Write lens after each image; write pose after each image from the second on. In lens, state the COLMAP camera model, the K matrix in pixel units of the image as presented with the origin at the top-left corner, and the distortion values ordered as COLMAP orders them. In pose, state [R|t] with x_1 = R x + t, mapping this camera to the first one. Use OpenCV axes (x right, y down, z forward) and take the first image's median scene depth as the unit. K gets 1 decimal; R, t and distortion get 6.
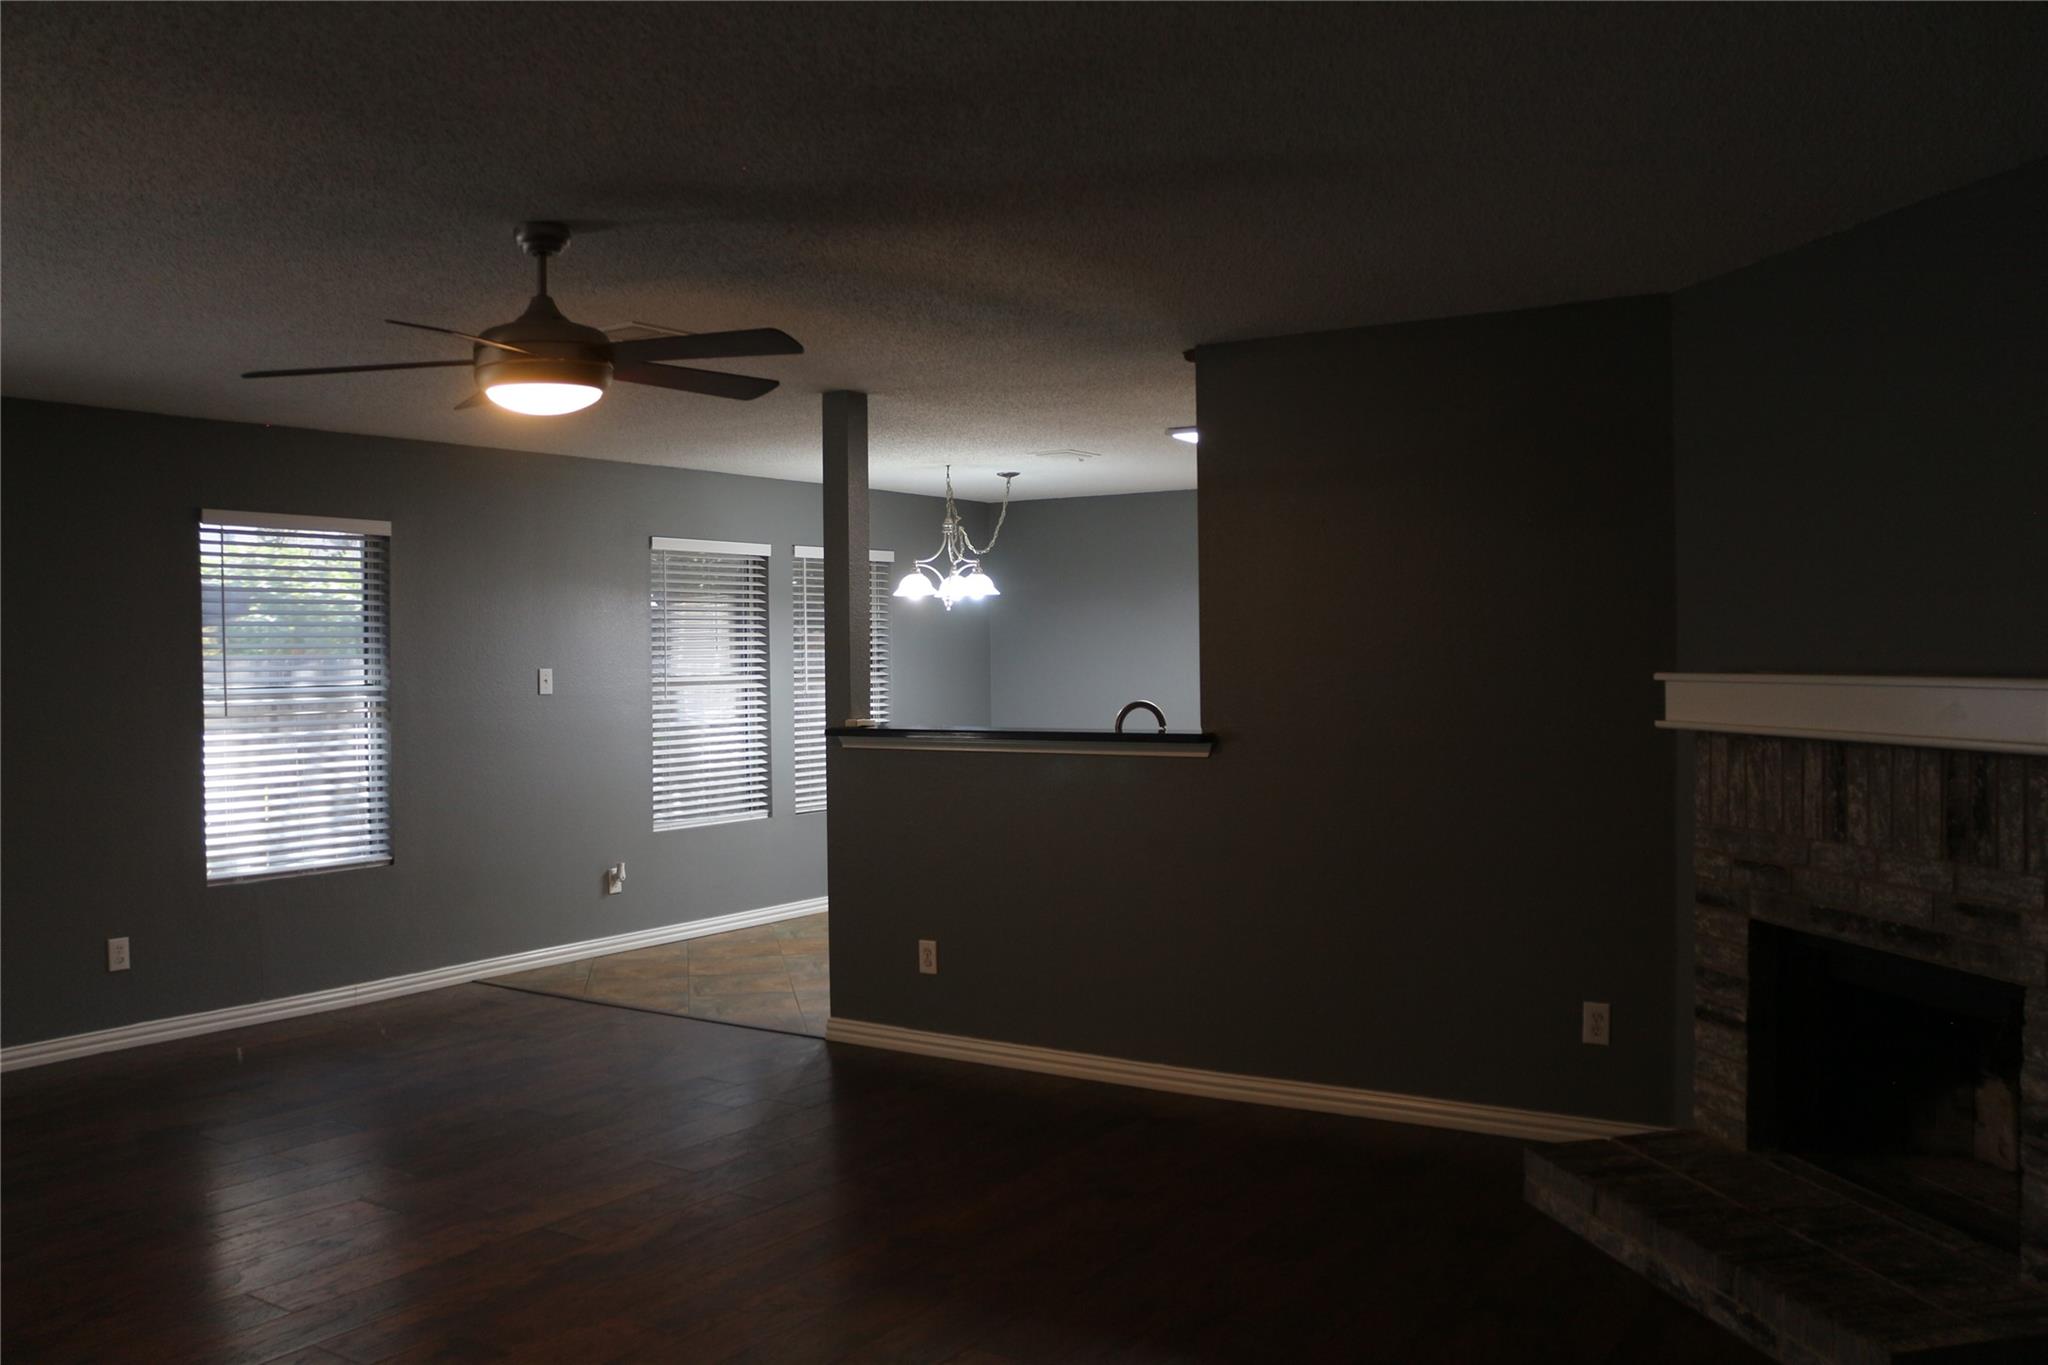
lens RADIAL K [[1702.0, 0, 1024.0], [0, 1702.0, 682.5], [0, 0, 1]] dist [-0.153100, 0.123861]
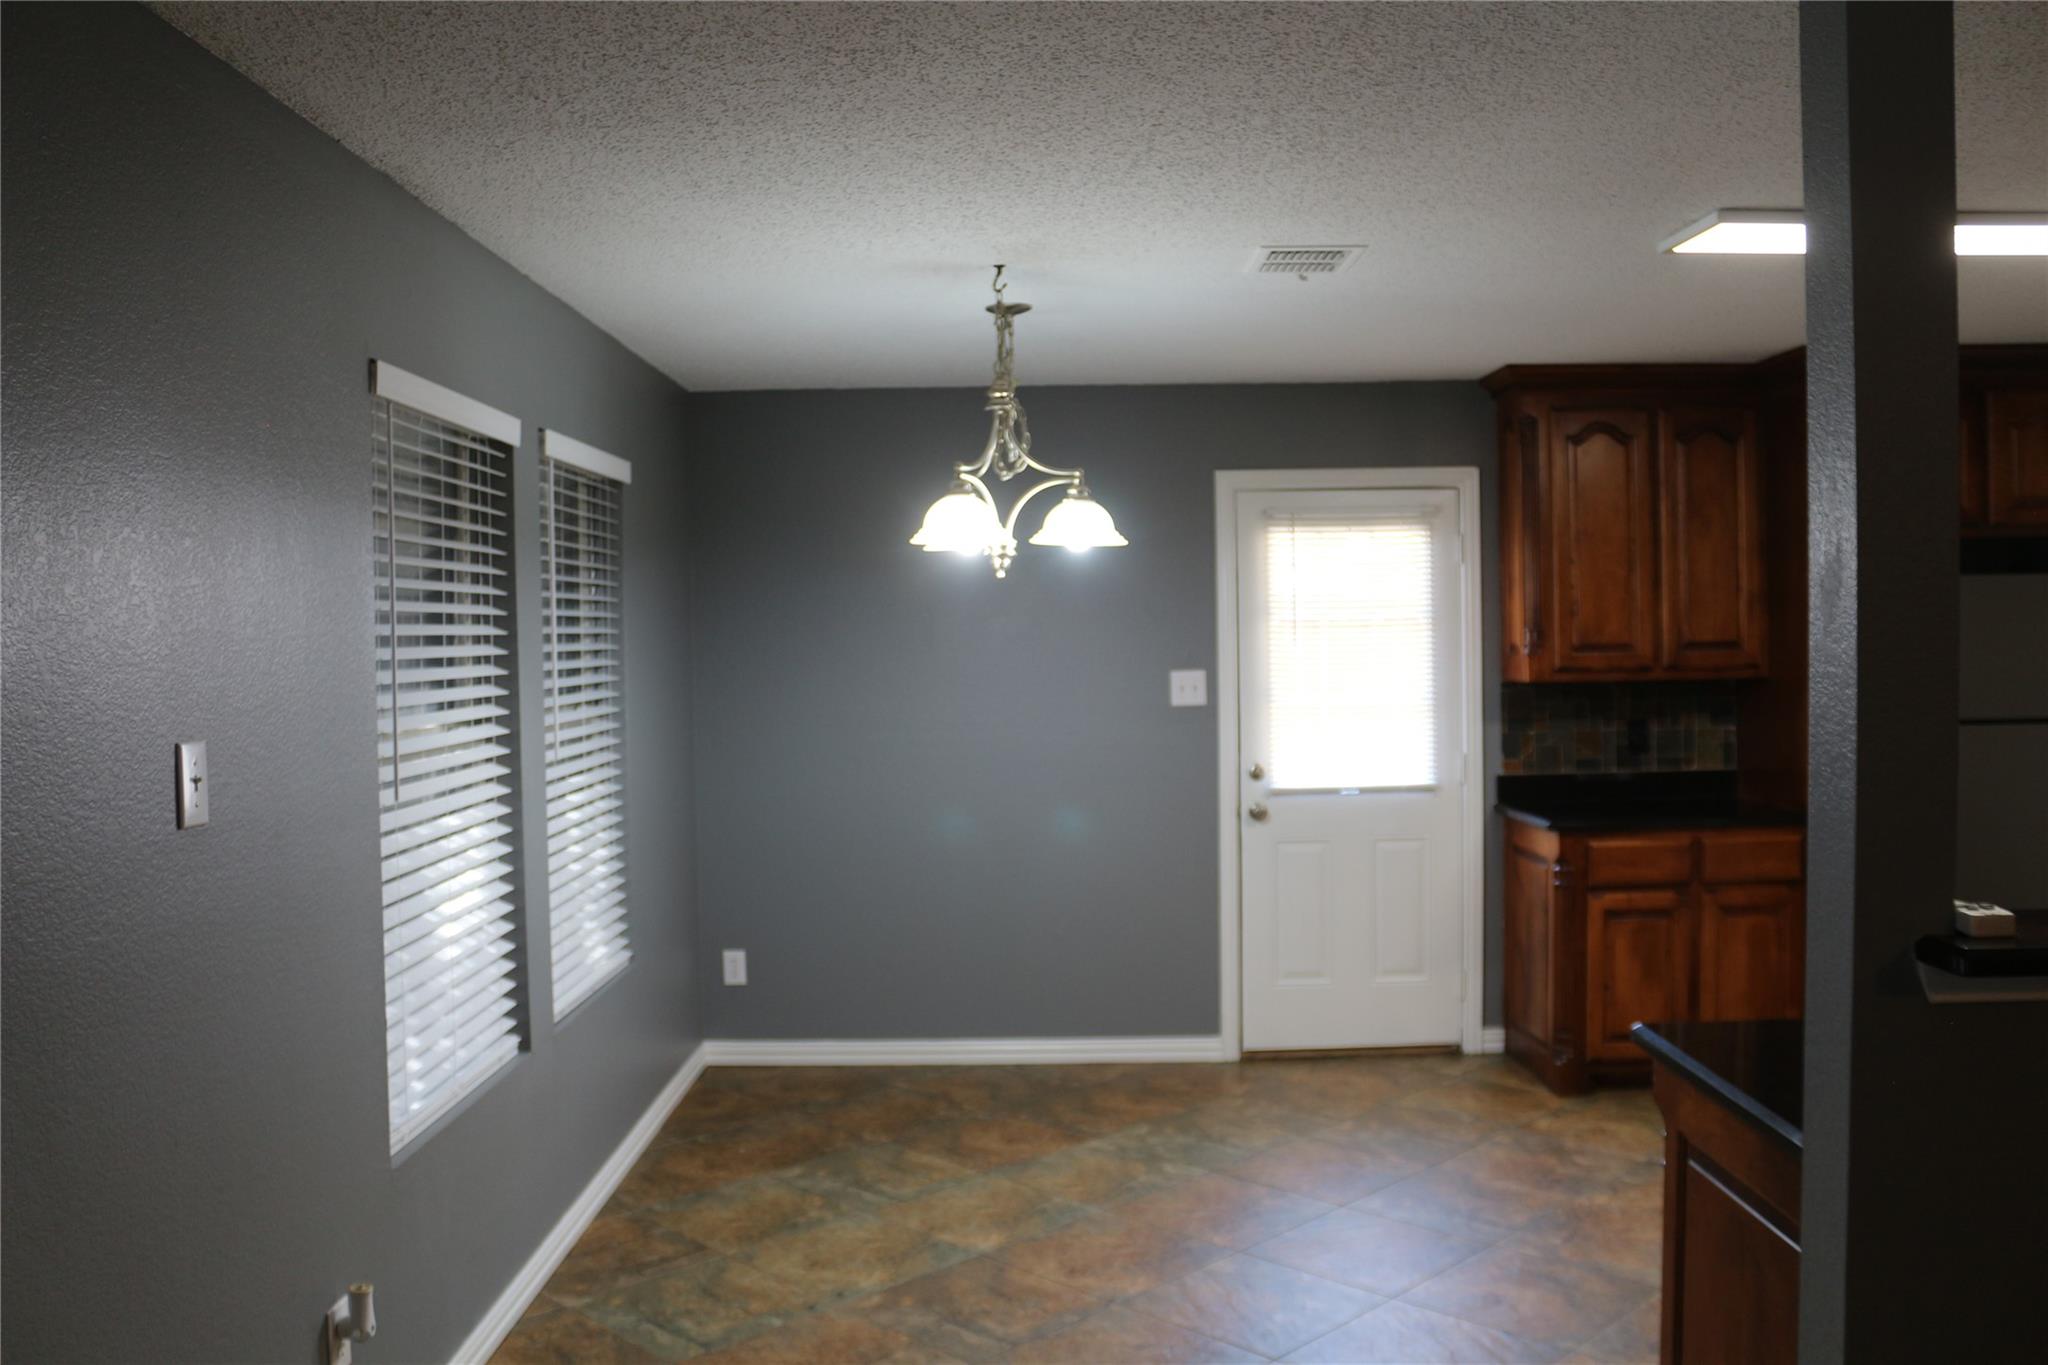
lens RADIAL K [[1702.0, 0, 1024.0], [0, 1702.0, 682.5], [0, 0, 1]] dist [-0.153100, 0.123861]
pose [[0.832914, -0.016374, 0.553160, -0.615172], [0.014179, 0.999865, 0.008247, -0.036392], [-0.553221, 0.000975, 0.833034, 1.269936]]
